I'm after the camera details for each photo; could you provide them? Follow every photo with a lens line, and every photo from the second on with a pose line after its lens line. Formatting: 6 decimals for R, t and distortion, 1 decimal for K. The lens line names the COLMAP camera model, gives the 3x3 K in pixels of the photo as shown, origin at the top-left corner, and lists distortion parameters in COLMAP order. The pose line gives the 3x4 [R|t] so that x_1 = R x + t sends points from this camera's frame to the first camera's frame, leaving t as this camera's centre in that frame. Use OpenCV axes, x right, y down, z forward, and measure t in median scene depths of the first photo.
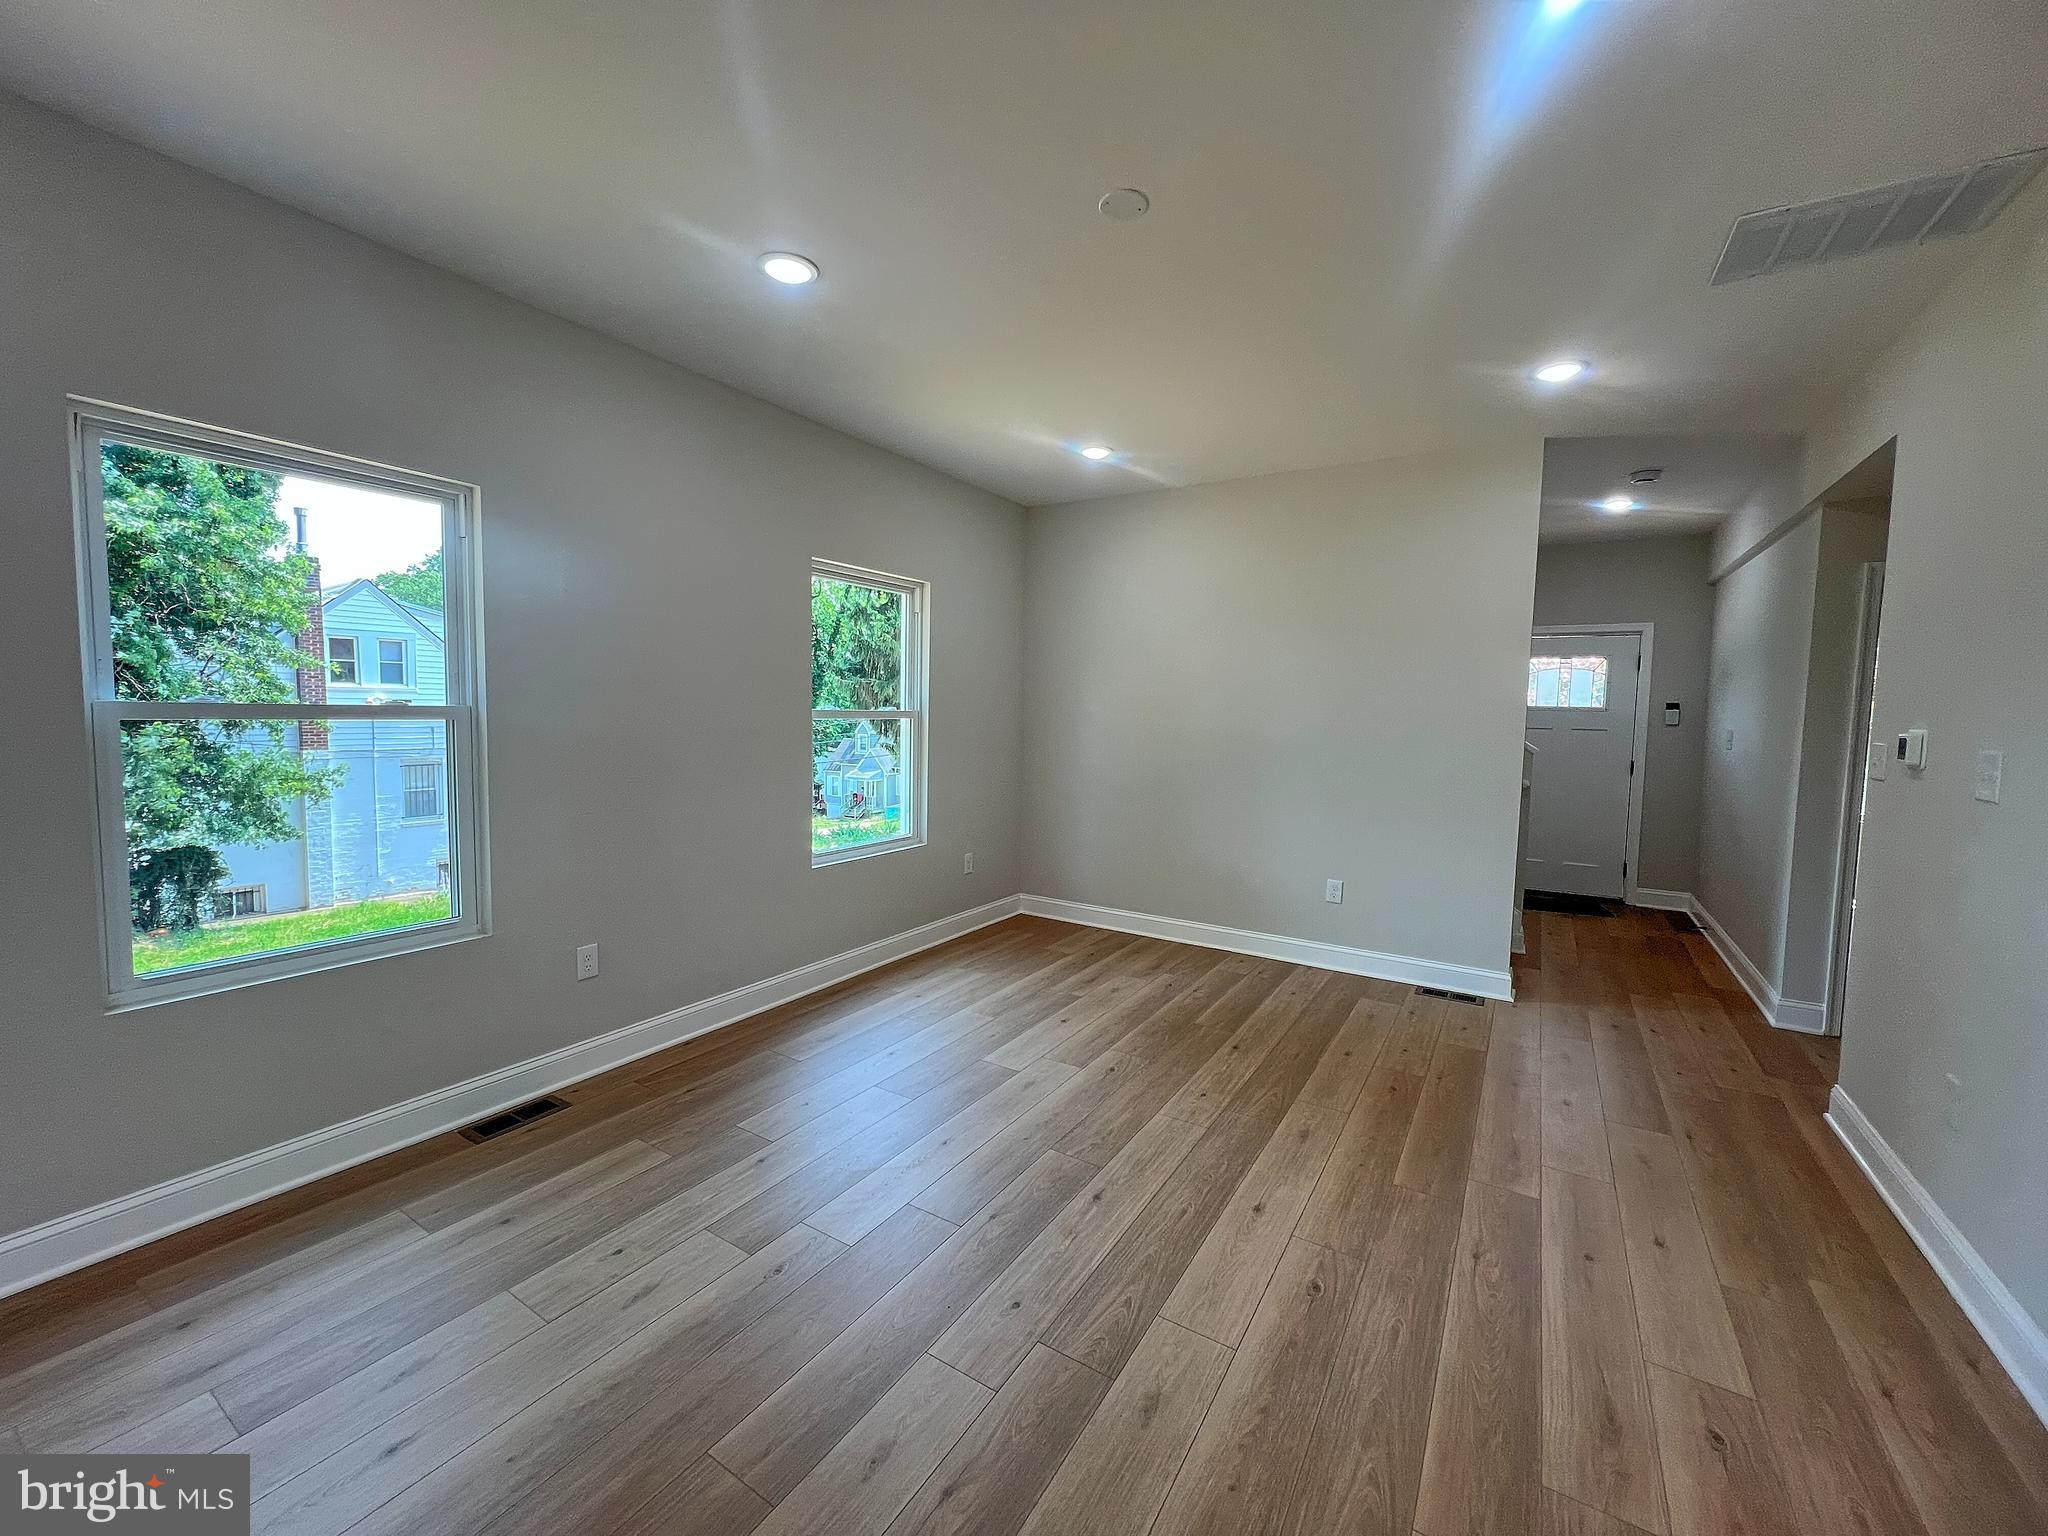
lens RADIAL K [[821.7, 0, 1013.6], [0, 821.7, 762.9], [0, 0, 1]] dist [-0.004710, 0.000862]
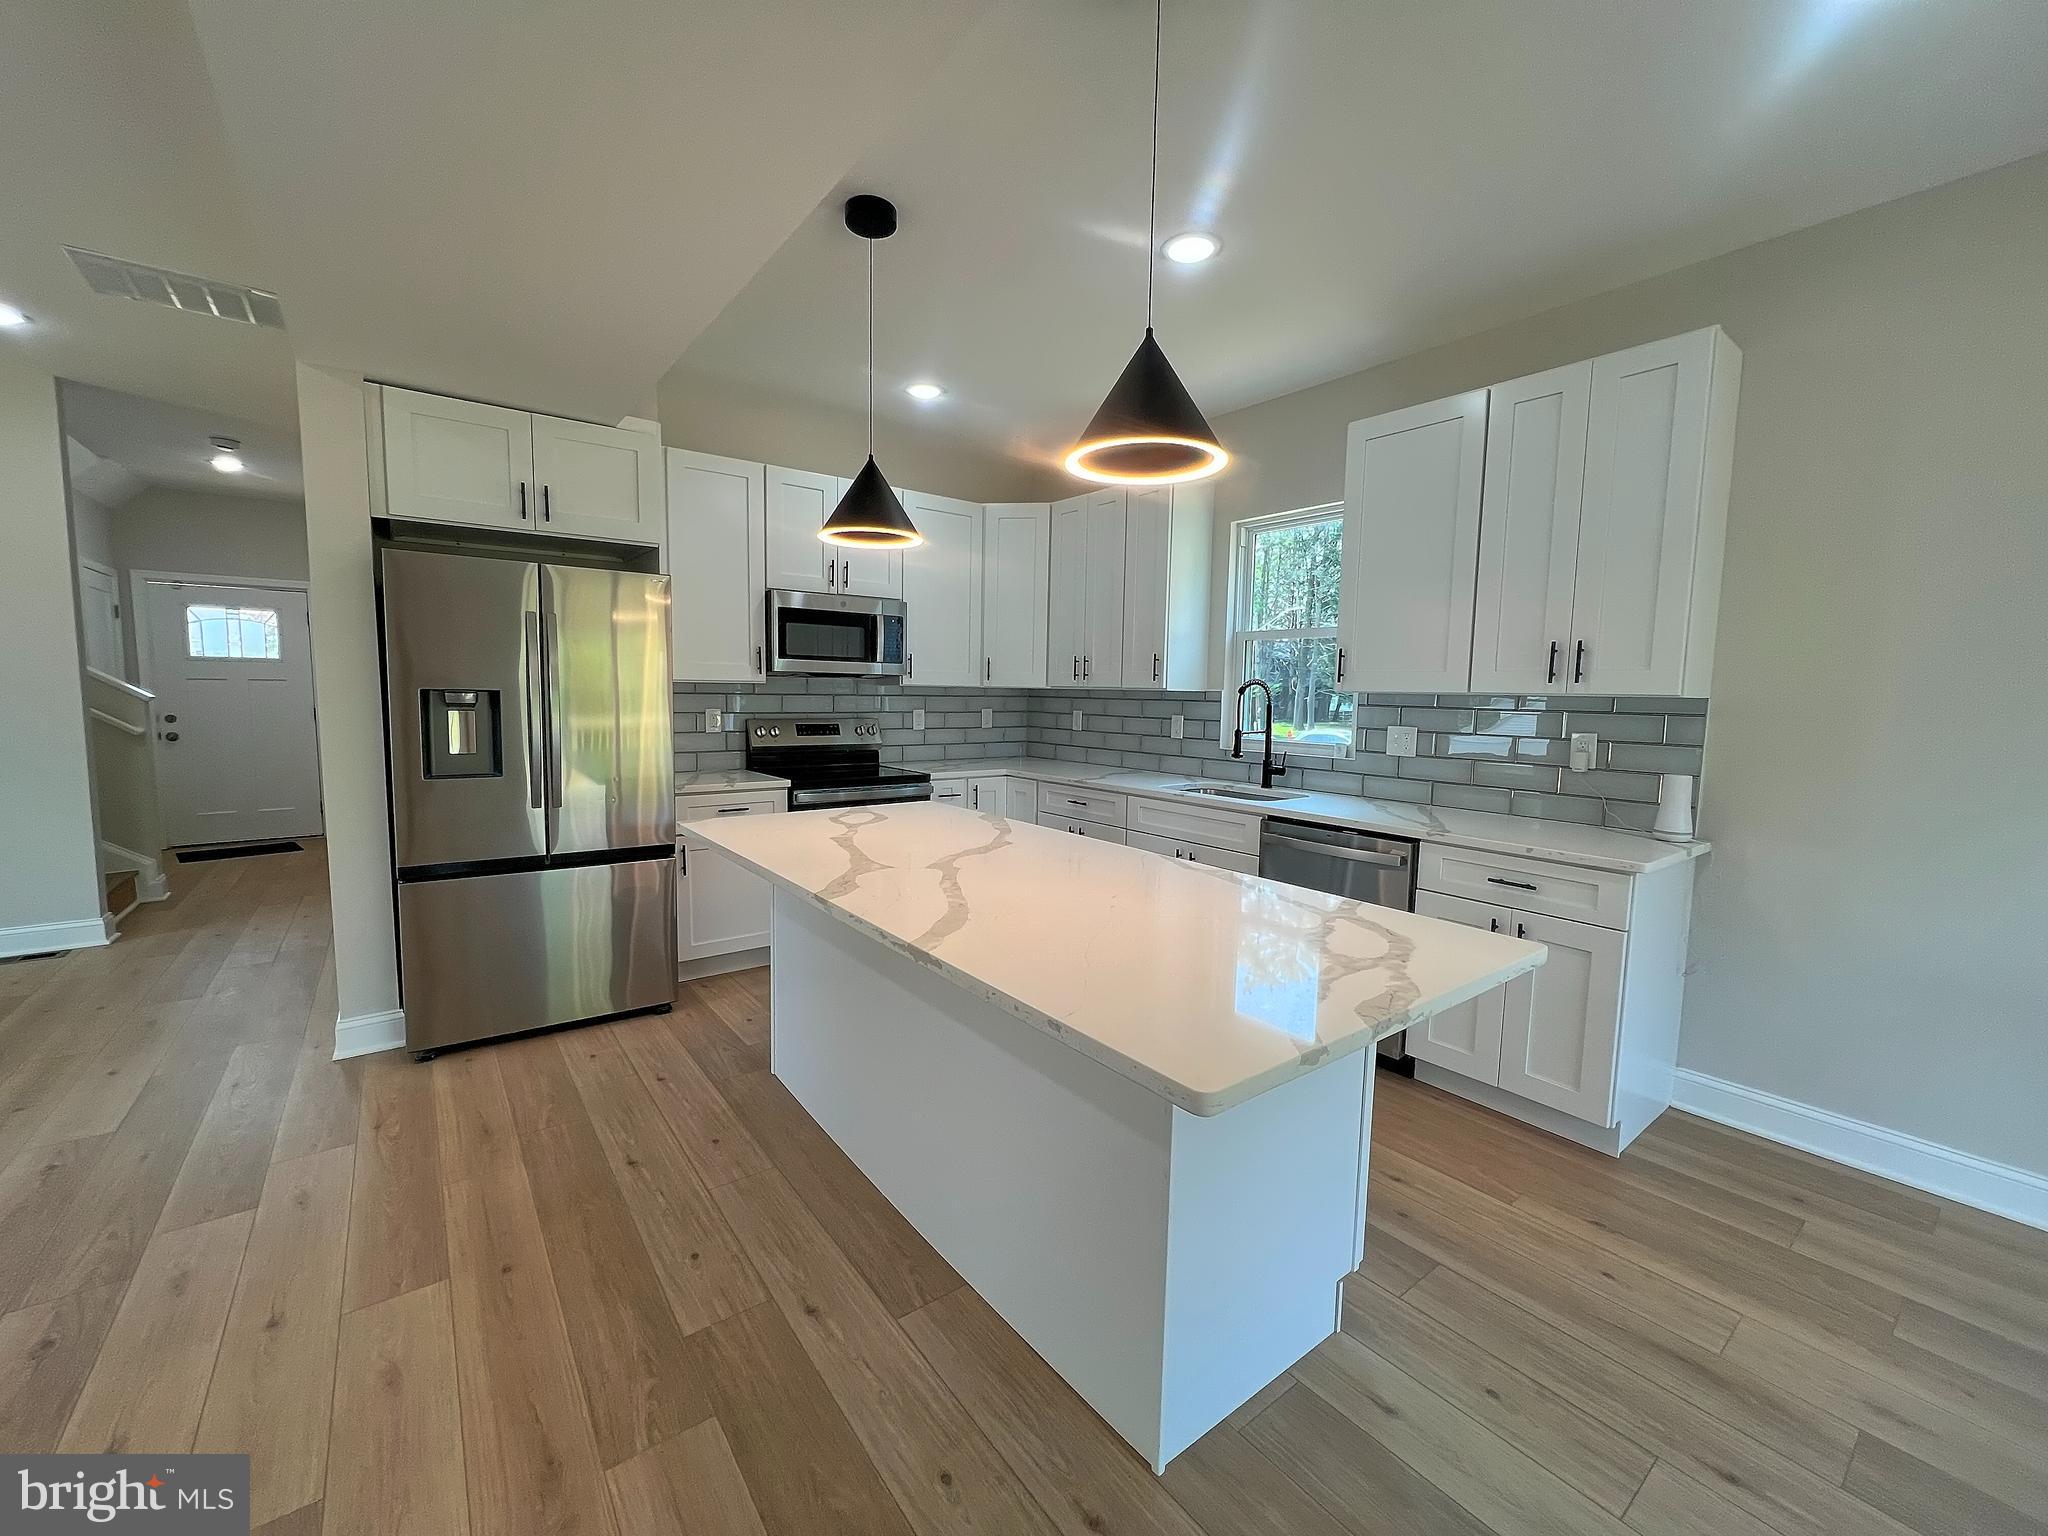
lens RADIAL K [[821.7, 0, 1019.0], [0, 821.7, 761.9], [0, 0, 1]] dist [-0.004710, 0.000862]
pose [[0.347712, -0.097660, 0.932501, 0.098696], [0.054159, 0.994992, 0.084010, 0.053616], [-0.936036, 0.021292, 0.351260, -0.497976]]
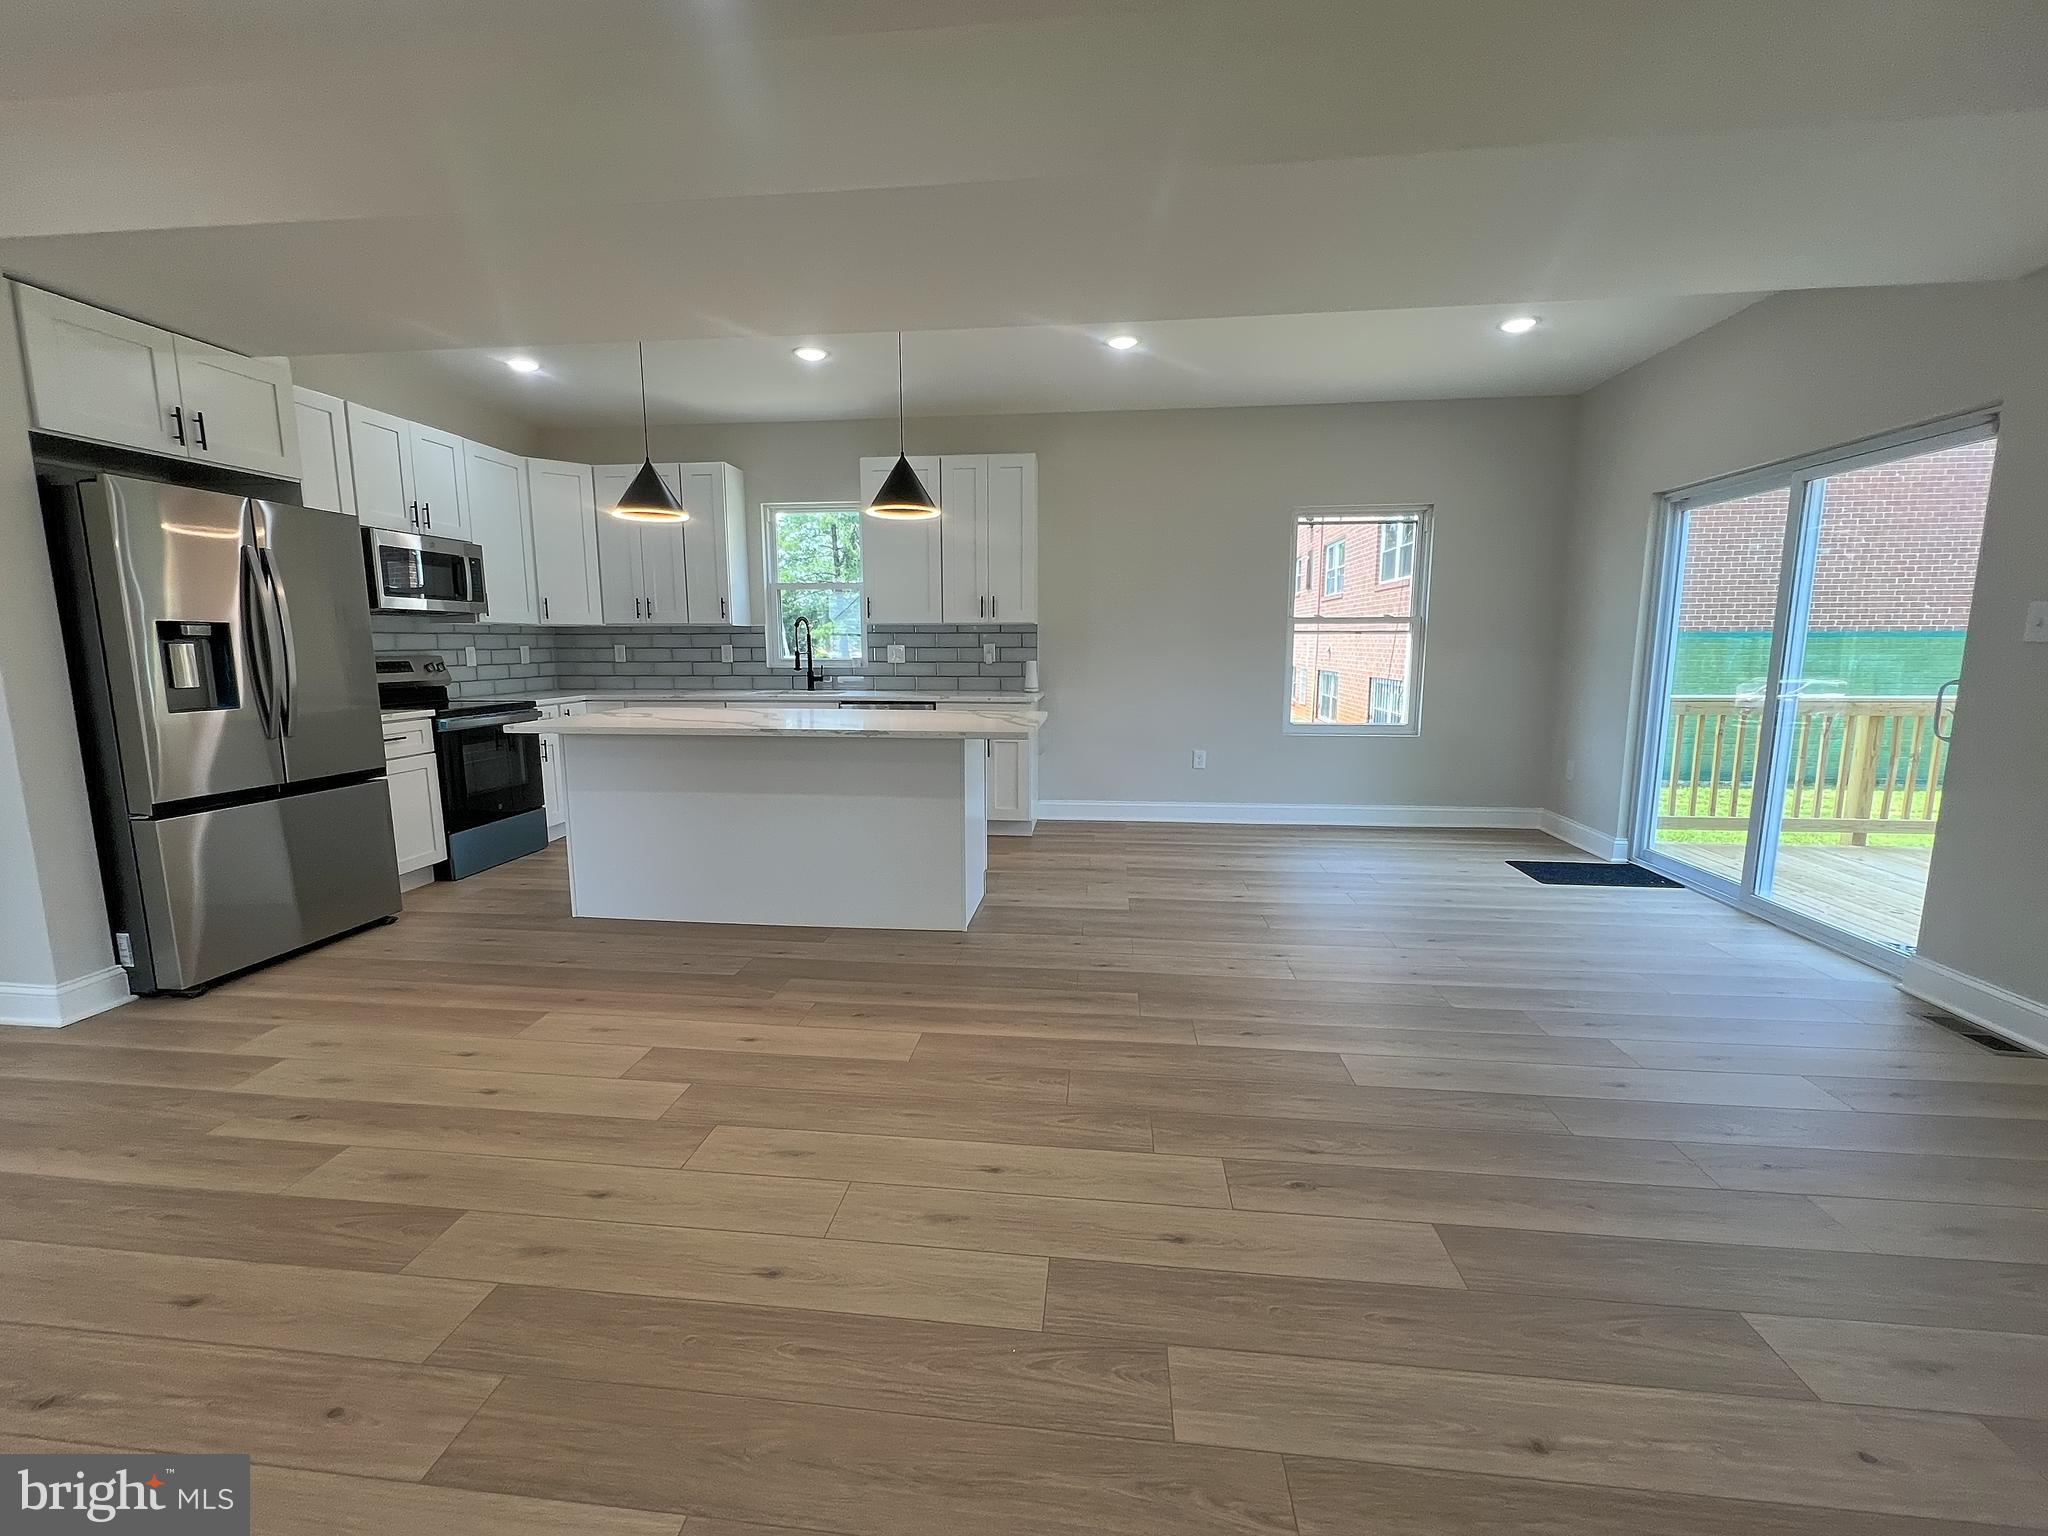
lens RADIAL K [[821.7, 0, 1023.0], [0, 821.7, 772.6], [0, 0, 1]] dist [-0.004710, 0.000862]
pose [[-0.448625, -0.161623, 0.878984, -0.462131], [0.051829, 0.977152, 0.206127, 0.041224], [-0.892216, 0.138031, -0.429998, -0.040408]]
